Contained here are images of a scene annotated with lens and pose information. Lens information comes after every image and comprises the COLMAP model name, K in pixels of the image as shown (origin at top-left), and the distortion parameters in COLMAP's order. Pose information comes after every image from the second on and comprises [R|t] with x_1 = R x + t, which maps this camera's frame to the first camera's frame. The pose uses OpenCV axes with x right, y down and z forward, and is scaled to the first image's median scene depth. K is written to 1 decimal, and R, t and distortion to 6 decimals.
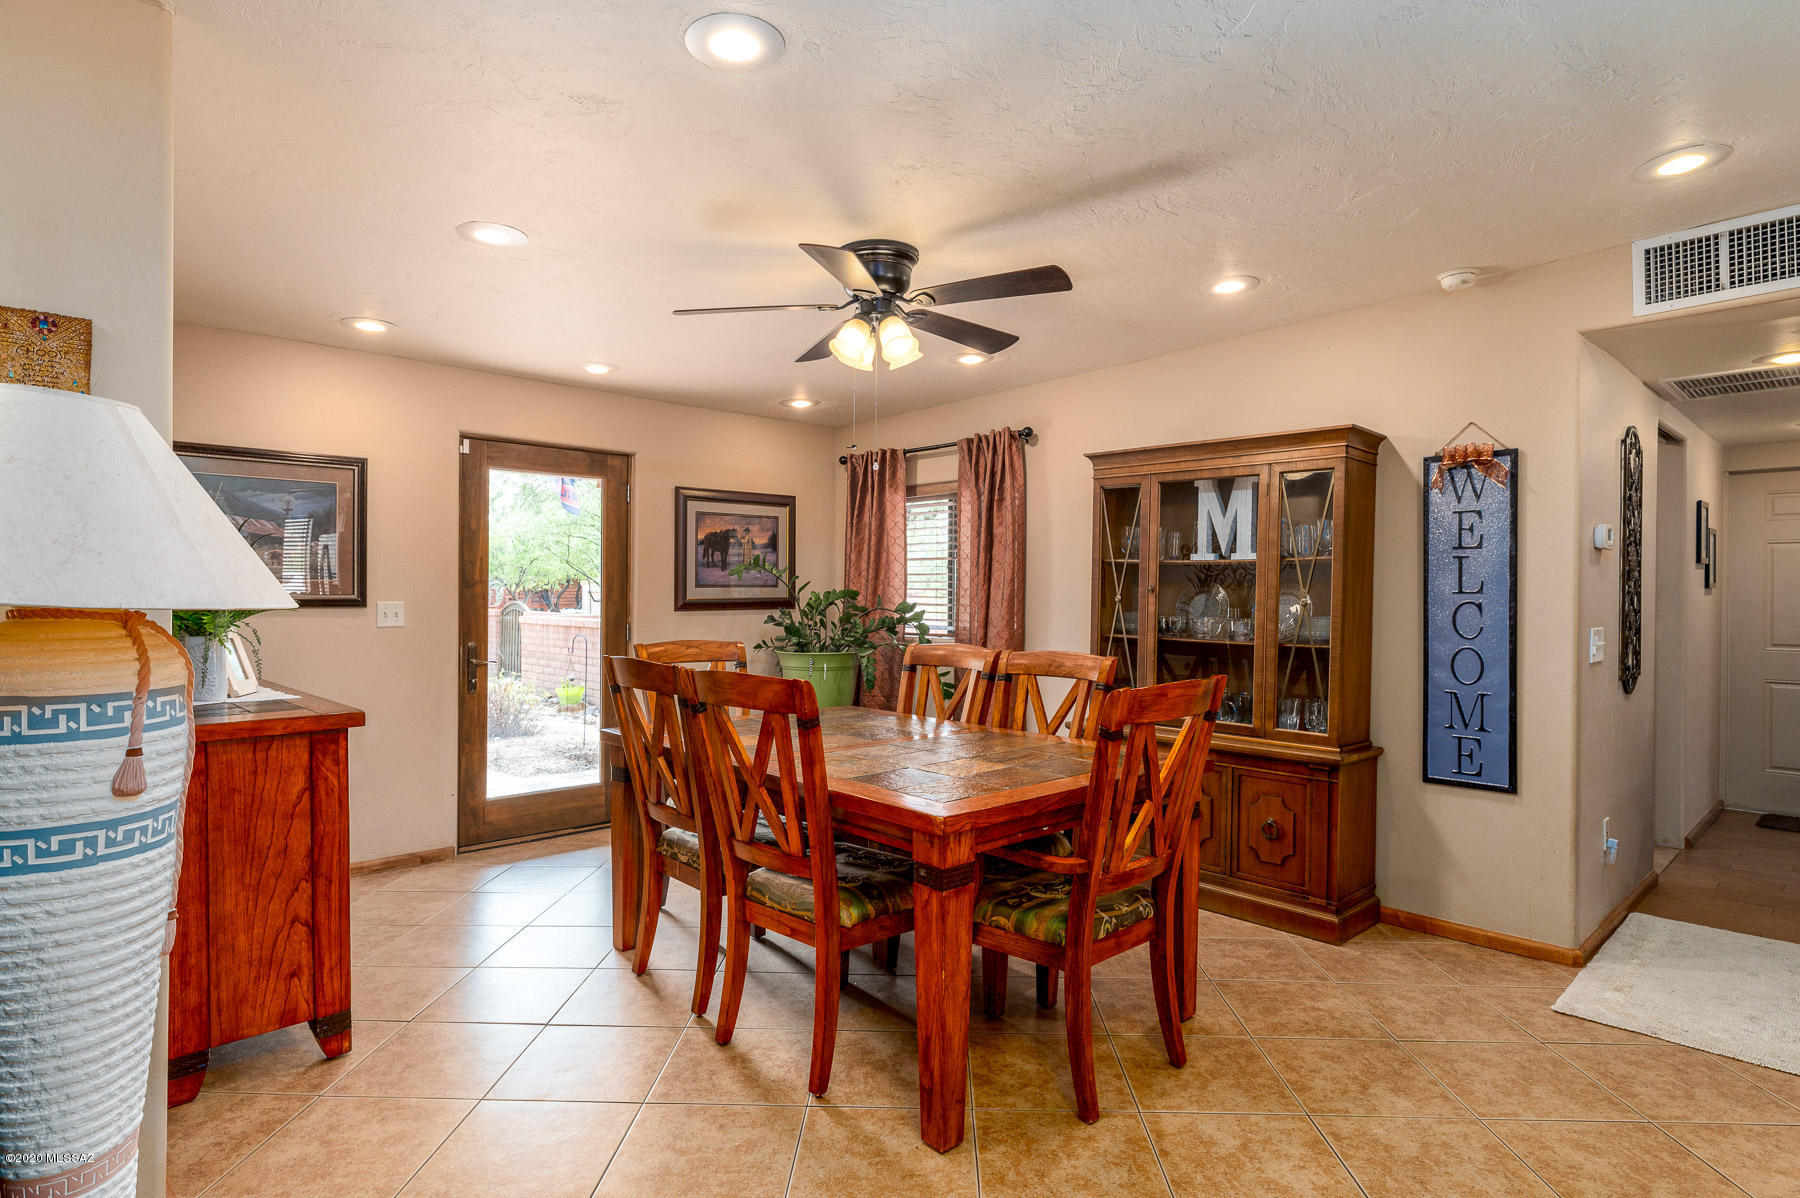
lens RADIAL K [[965.9, 0, 905.9], [0, 965.9, 601.4], [0, 0, 1]] dist [0.002507, -0.000089]
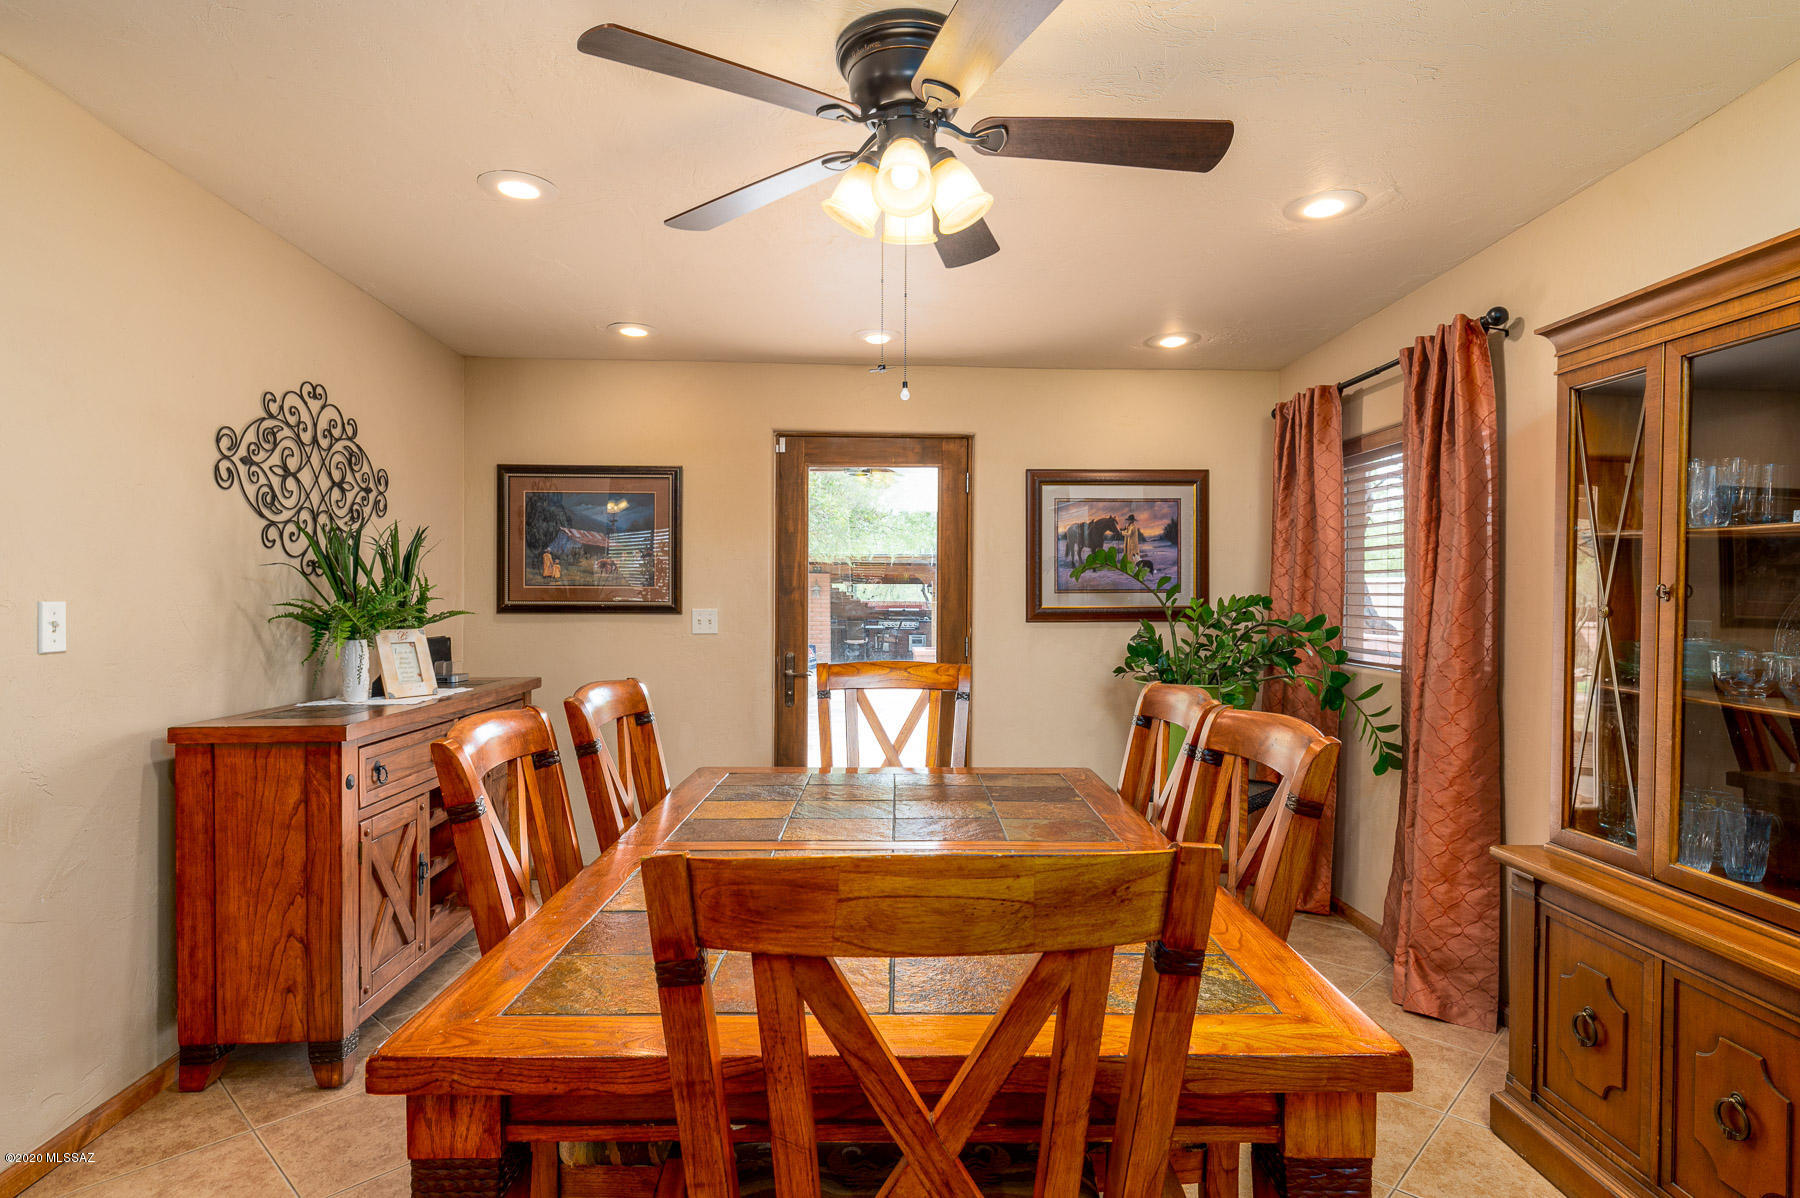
lens RADIAL K [[965.9, 0, 897.1], [0, 965.9, 597.2], [0, 0, 1]] dist [0.002507, -0.000089]
pose [[0.745957, -0.001820, -0.665992, 0.310286], [-0.006443, 0.999930, -0.009950, -0.003001], [0.665963, 0.011713, 0.745893, 0.442095]]
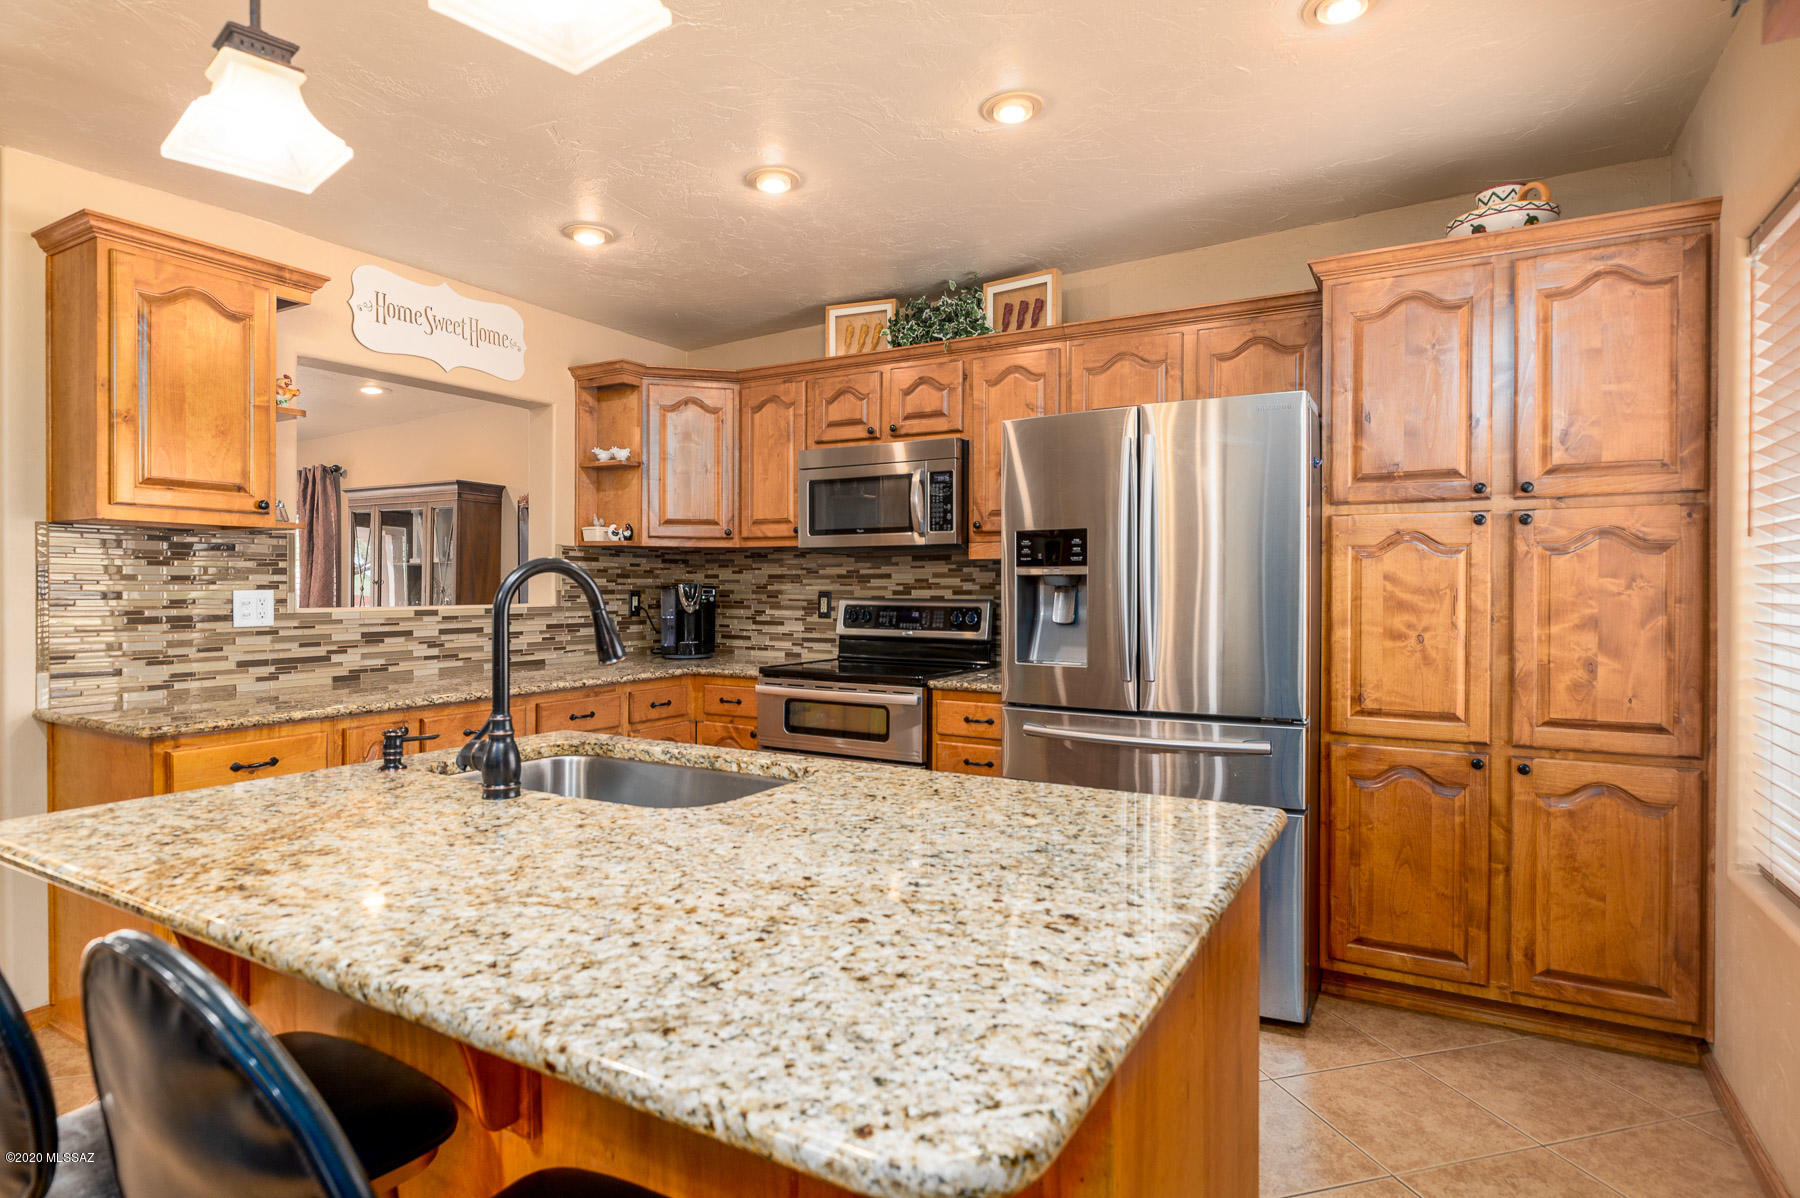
lens RADIAL K [[965.9, 0, 889.2], [0, 965.9, 595.4], [0, 0, 1]] dist [0.002507, -0.000089]
pose [[0.962080, -0.008445, 0.272636, 0.646607], [0.009337, 0.999954, -0.001974, 0.017584], [-0.272607, 0.004444, 0.962115, -0.670147]]
